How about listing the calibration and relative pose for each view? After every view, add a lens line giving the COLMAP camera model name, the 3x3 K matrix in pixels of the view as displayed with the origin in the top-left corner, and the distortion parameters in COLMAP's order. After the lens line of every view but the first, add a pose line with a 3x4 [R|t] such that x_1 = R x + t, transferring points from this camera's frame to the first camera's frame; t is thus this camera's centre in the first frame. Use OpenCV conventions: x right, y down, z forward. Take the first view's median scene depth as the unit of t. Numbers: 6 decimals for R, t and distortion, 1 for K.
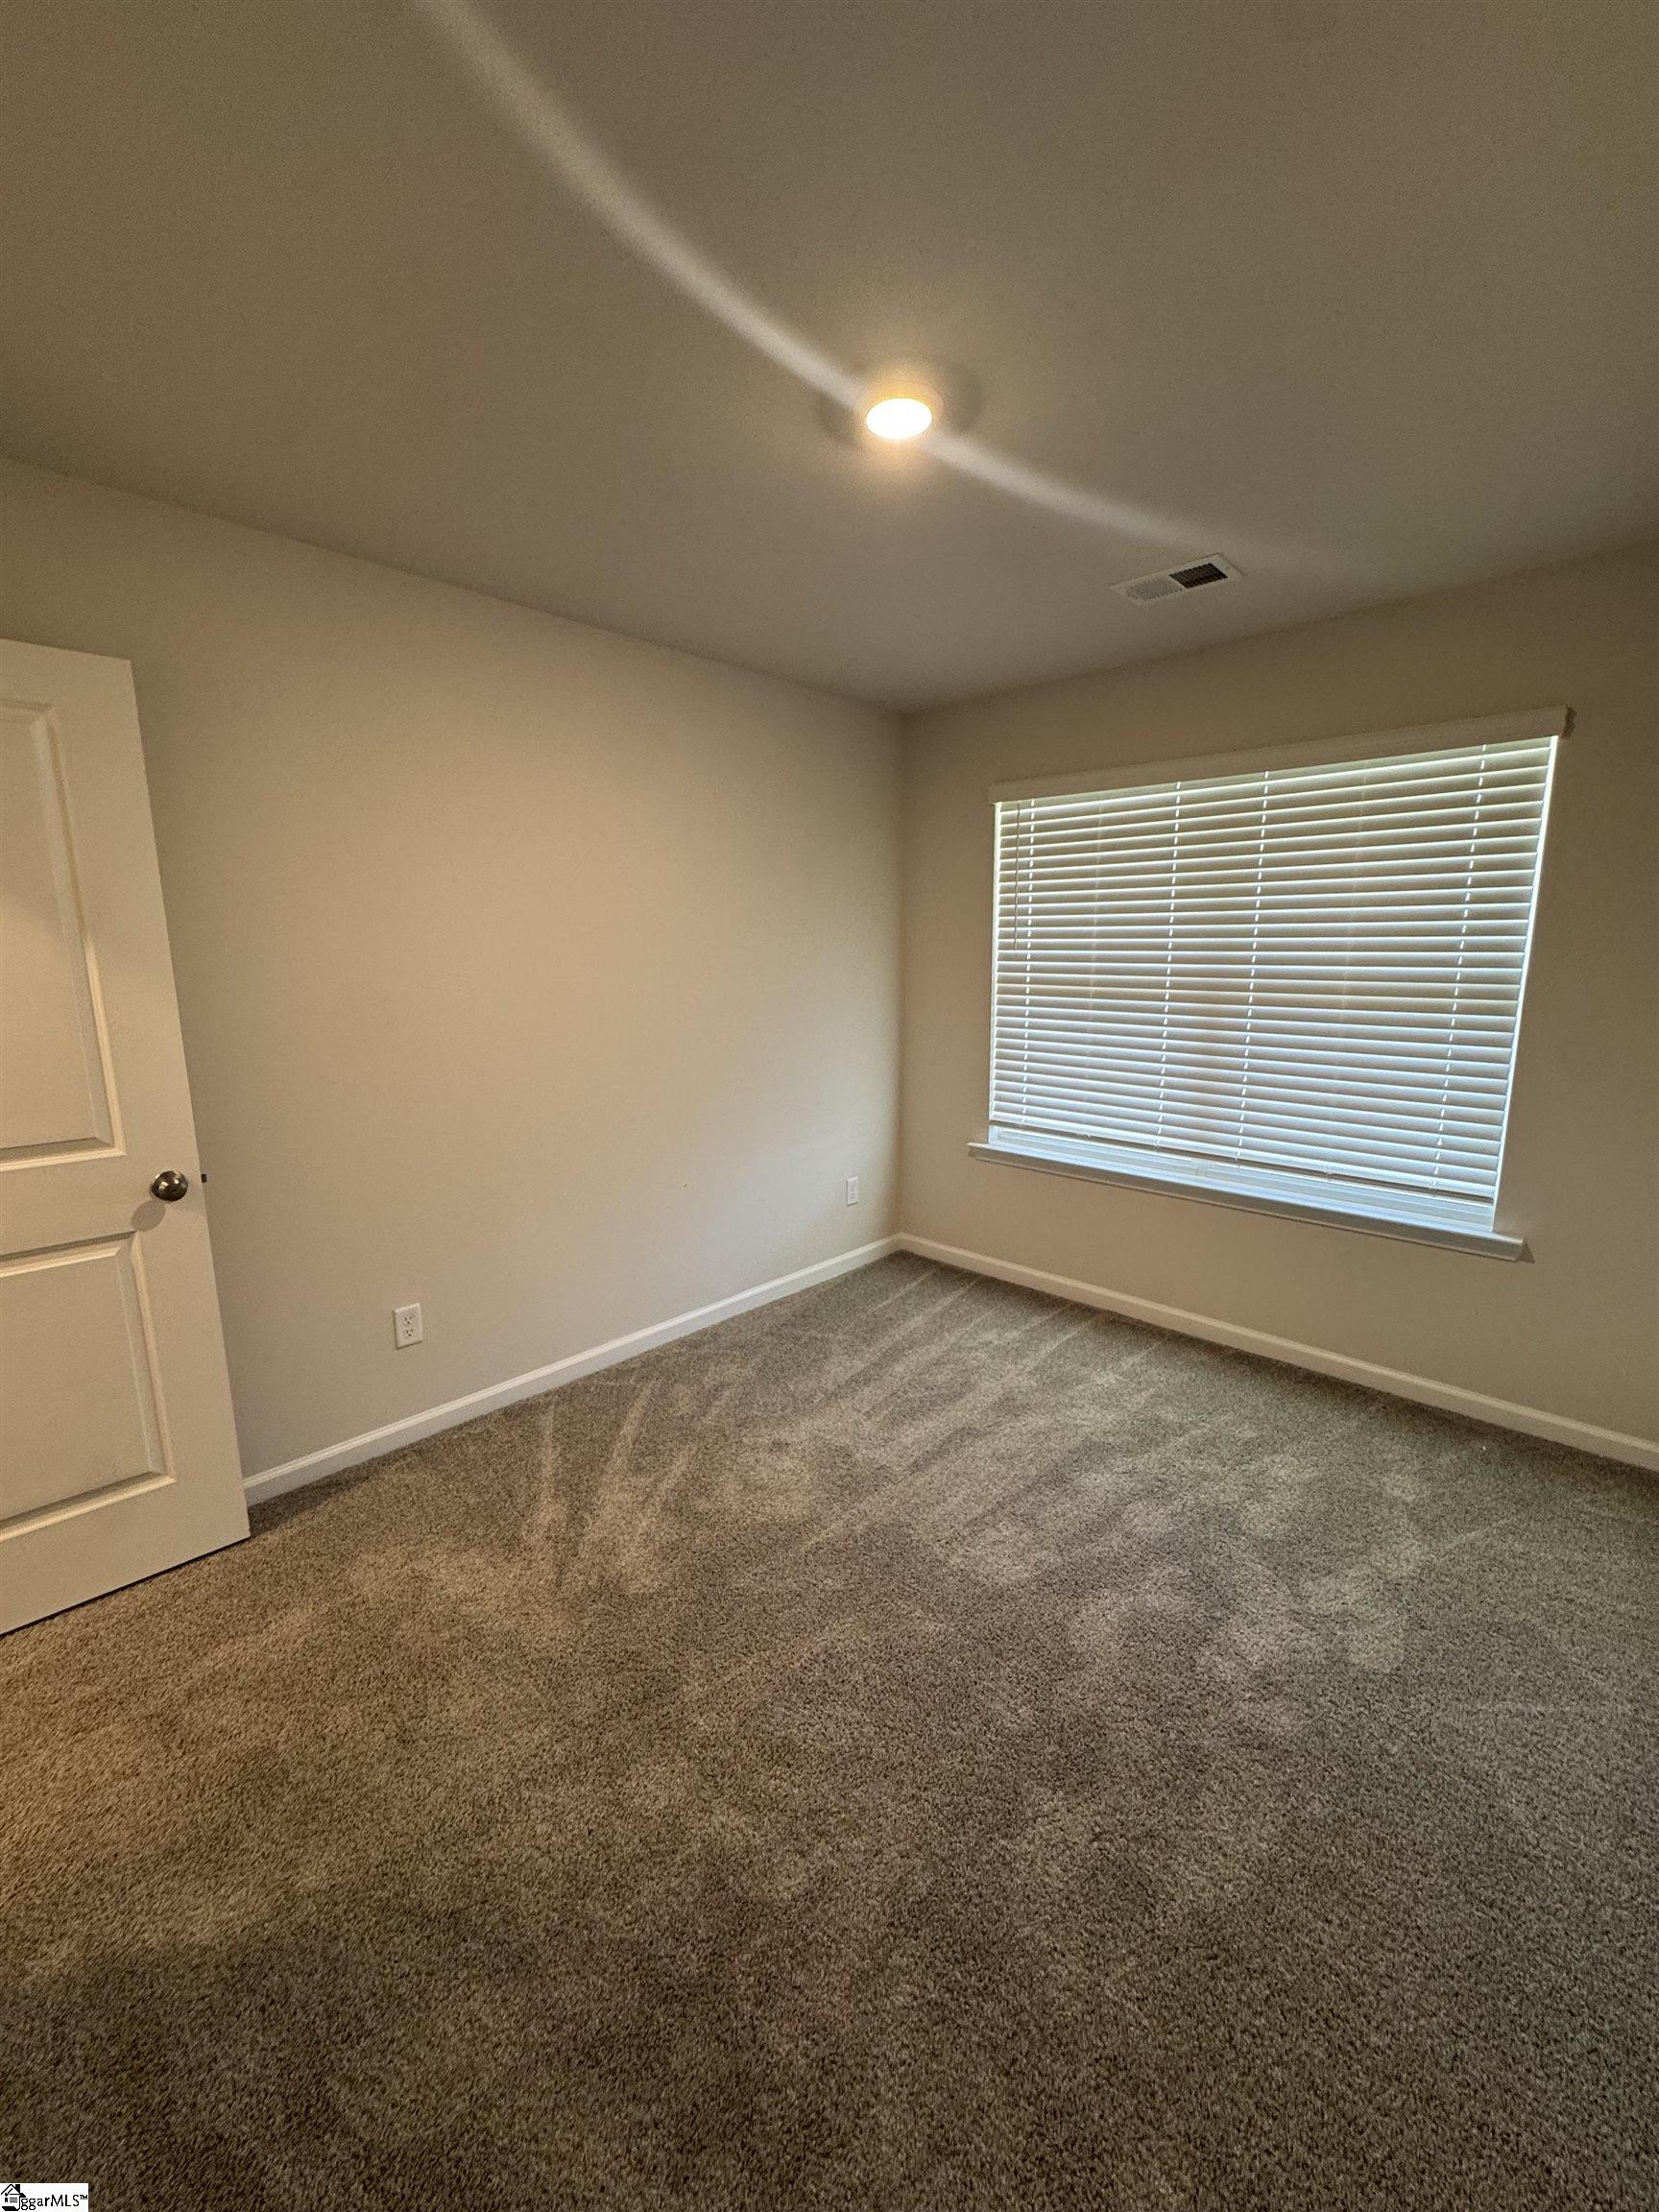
lens RADIAL K [[888.6, 0, 829.5], [0, 888.6, 1106.0], [0, 0, 1]] dist [-0.000582, -0.000021]
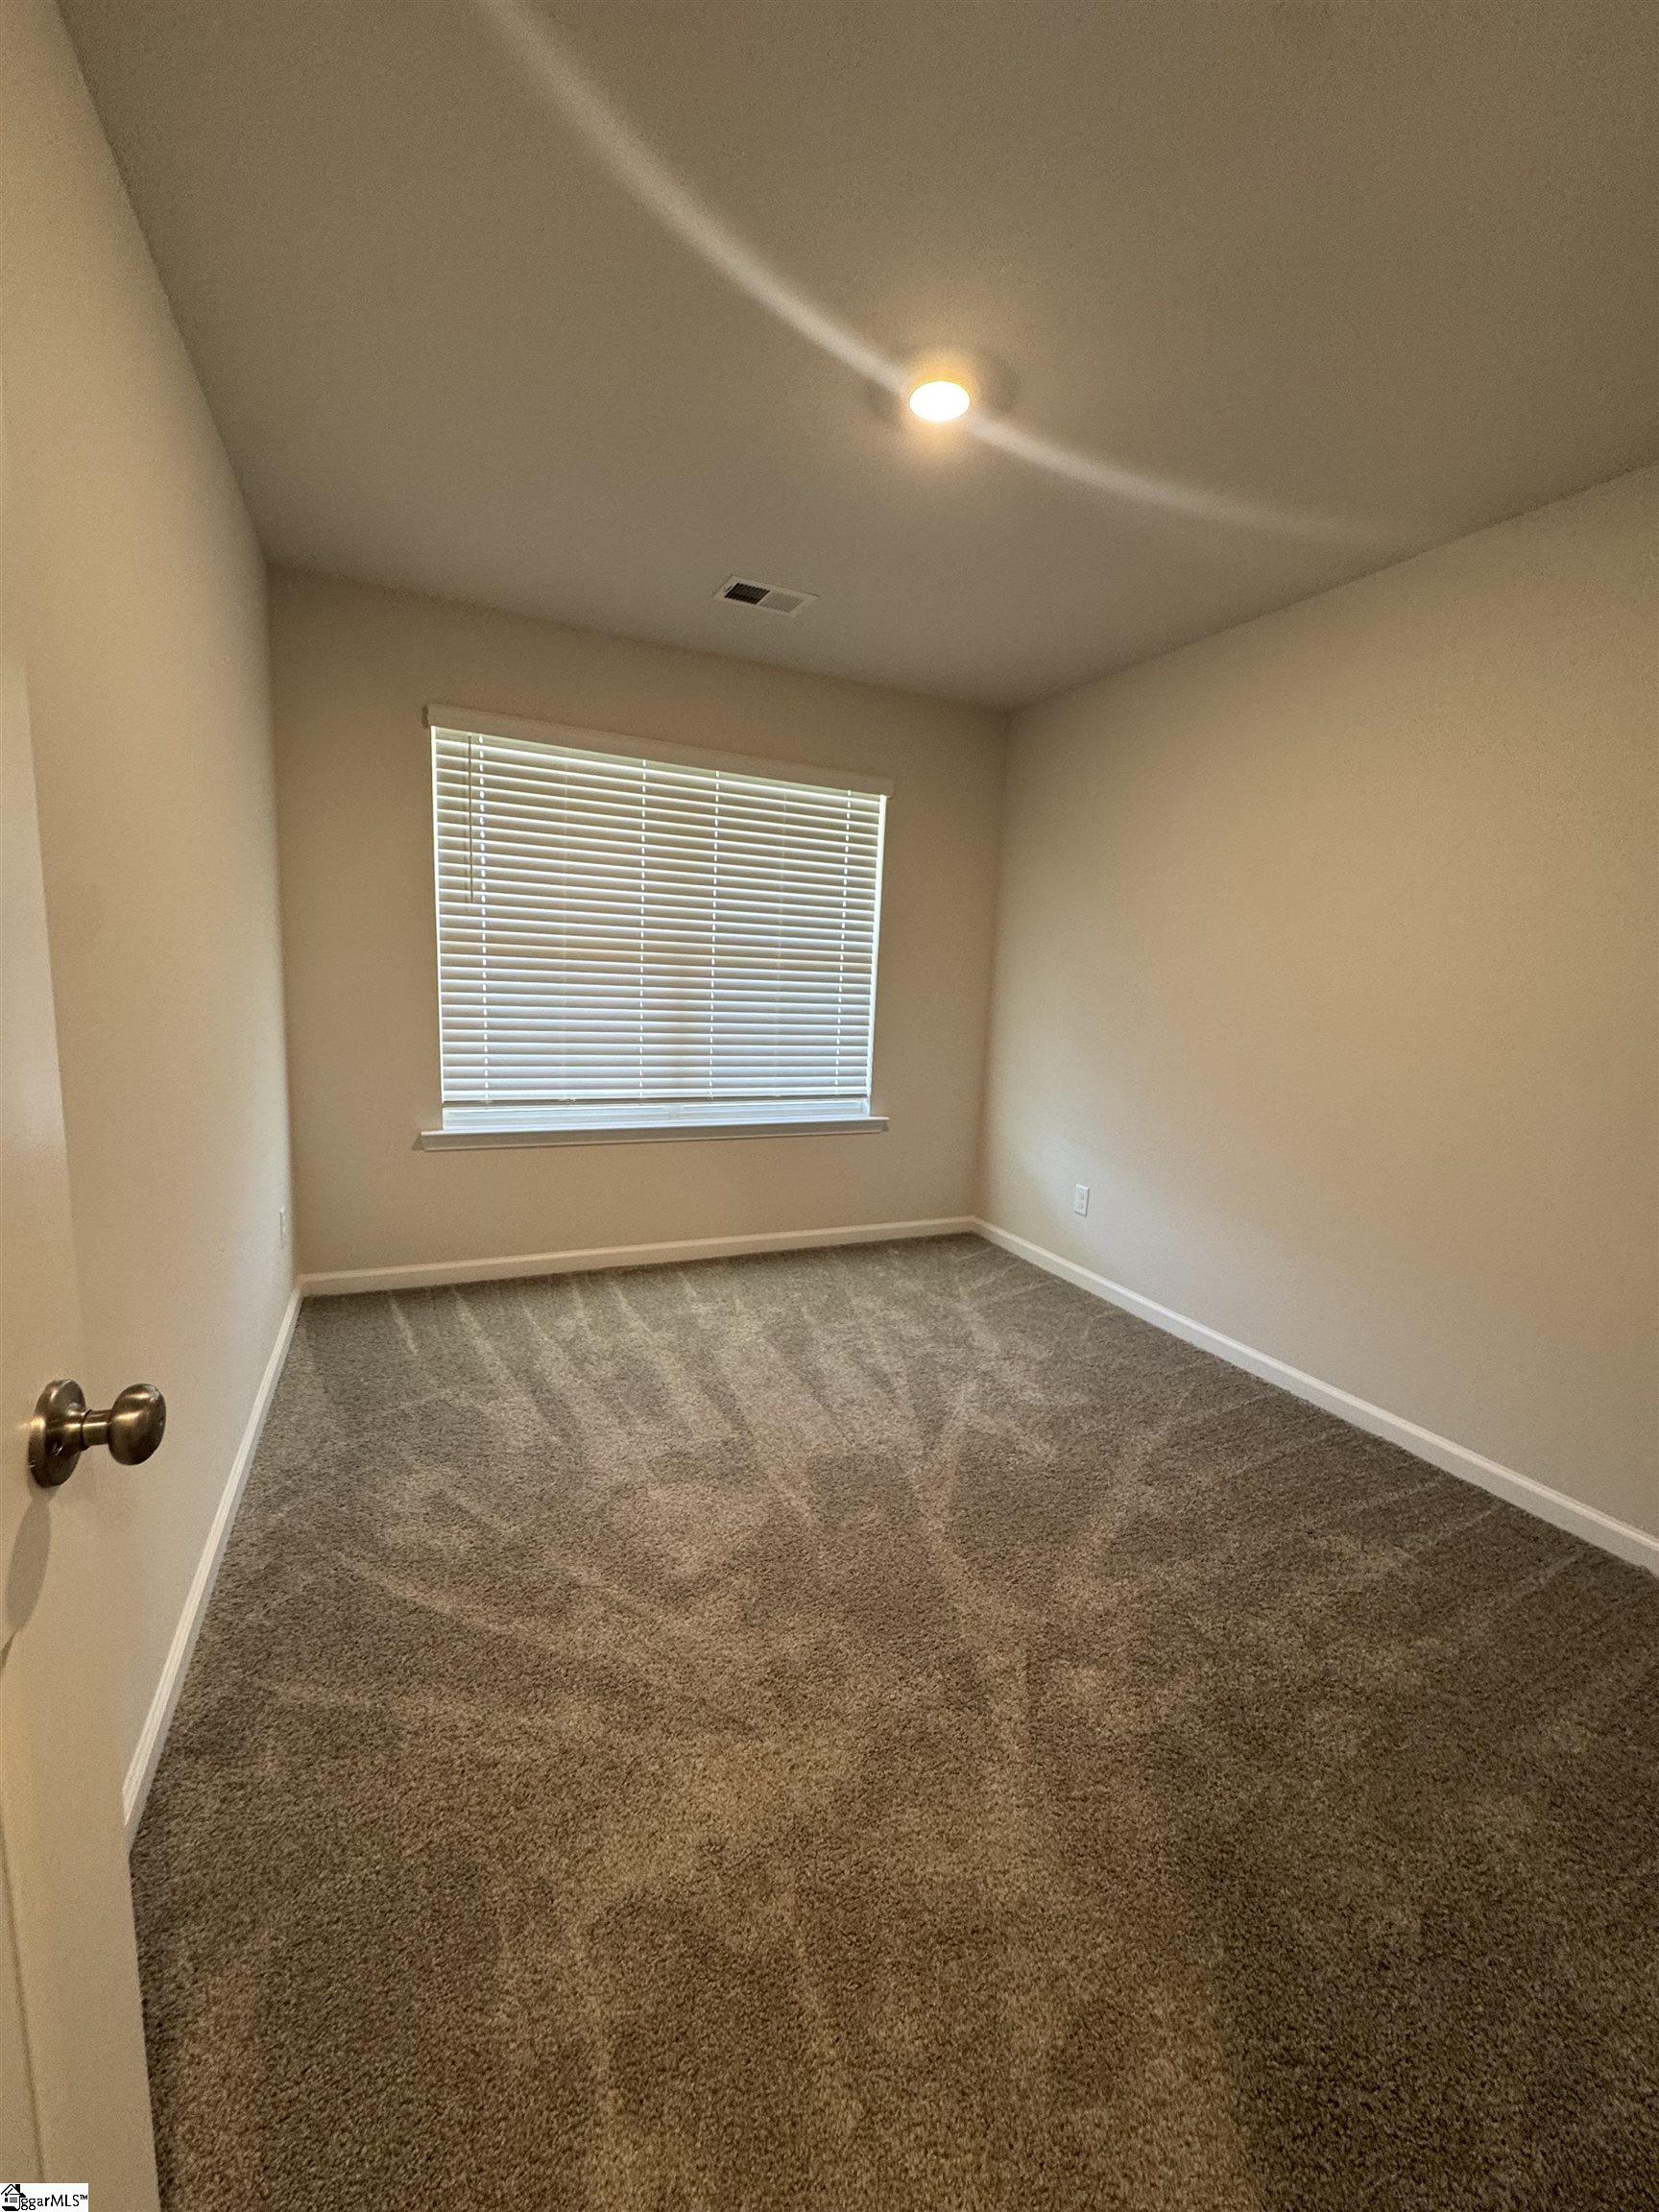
lens RADIAL K [[888.6, 0, 829.5], [0, 888.6, 1106.0], [0, 0, 1]] dist [-0.000582, -0.000021]
pose [[0.368126, -0.120863, 0.921887, -0.652332], [0.118272, 0.989548, 0.082505, -0.008833], [-0.922223, 0.078662, 0.378573, 0.463129]]
